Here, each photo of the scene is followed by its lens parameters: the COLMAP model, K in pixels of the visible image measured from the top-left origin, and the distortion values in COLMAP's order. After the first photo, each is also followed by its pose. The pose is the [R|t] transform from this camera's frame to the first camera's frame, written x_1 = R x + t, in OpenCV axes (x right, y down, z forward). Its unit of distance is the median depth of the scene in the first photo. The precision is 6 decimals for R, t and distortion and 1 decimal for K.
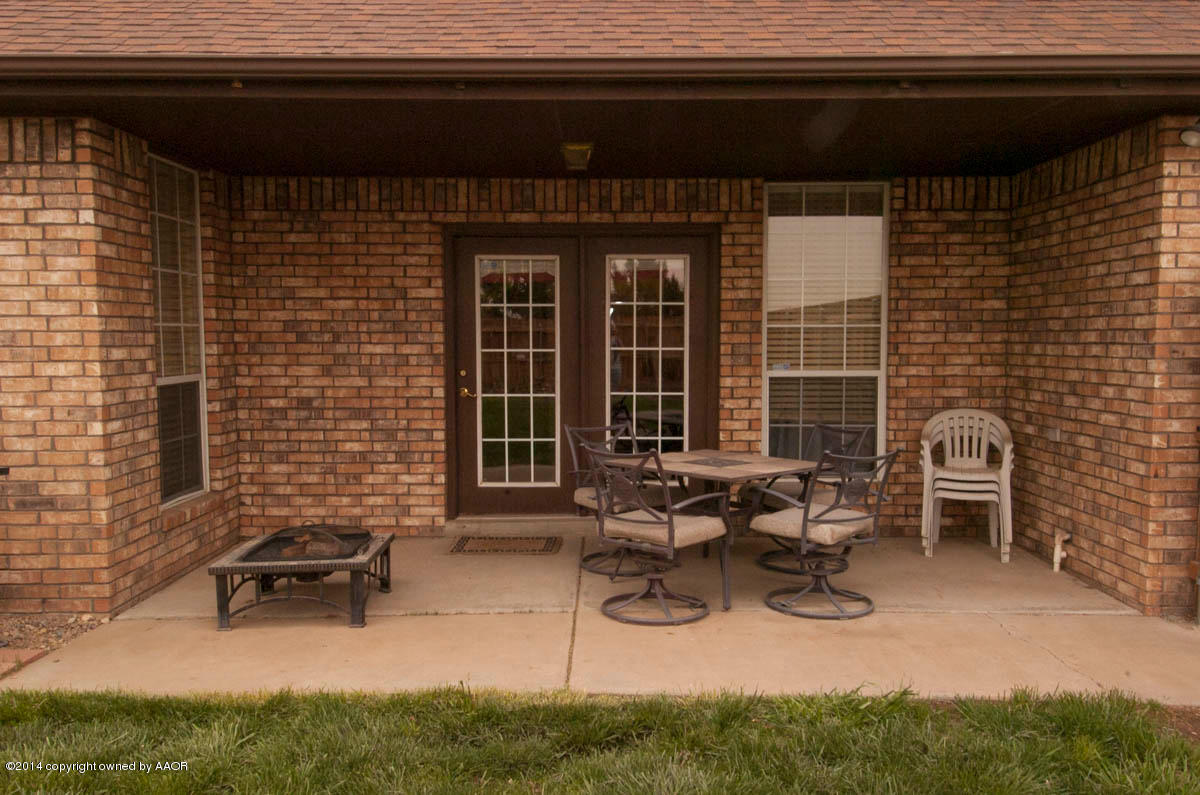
lens RADIAL K [[976.2, 0, 601.2], [0, 976.2, 401.2], [0, 0, 1]] dist [0.014960, -0.003424]
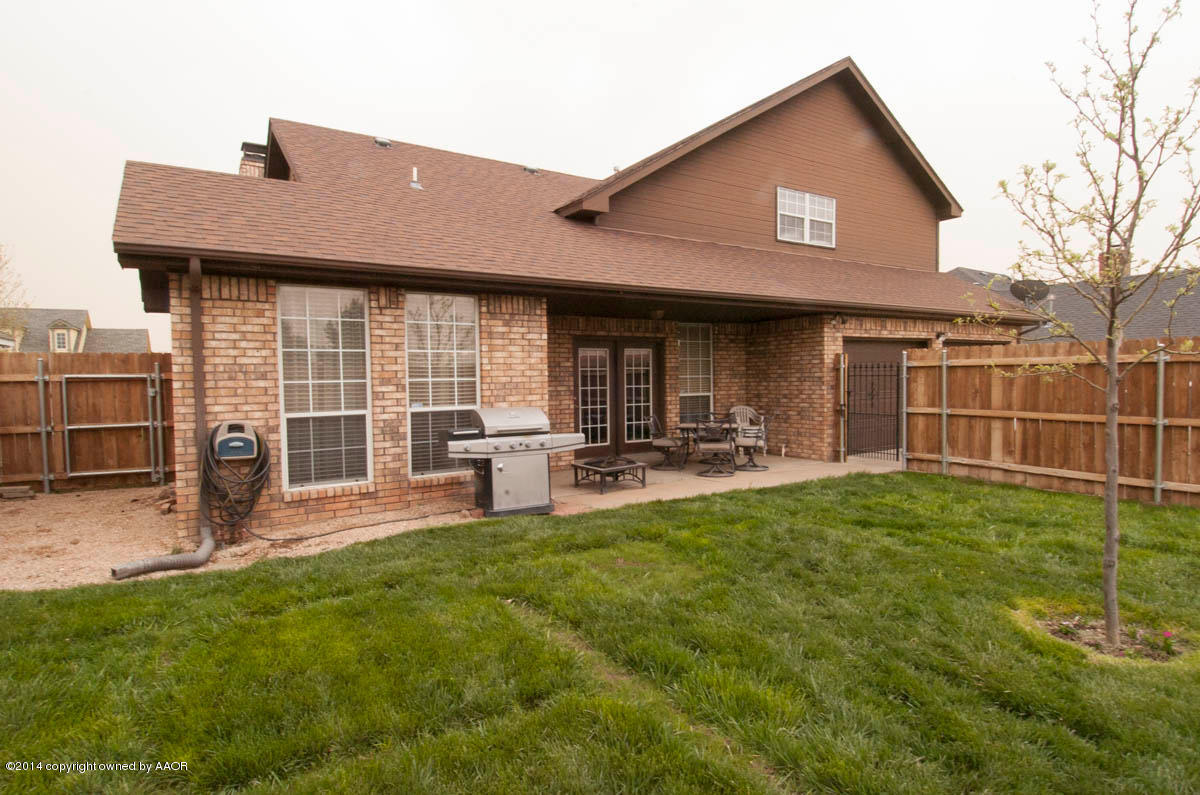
lens RADIAL K [[619.4, 0, 600.2], [0, 619.4, 397.7], [0, 0, 1]] dist [0.002336, -0.000532]
pose [[0.850563, -0.027988, 0.525127, -1.022406], [0.049570, 0.998404, -0.027077, 0.015426], [-0.523531, 0.049061, 0.850593, -0.343799]]
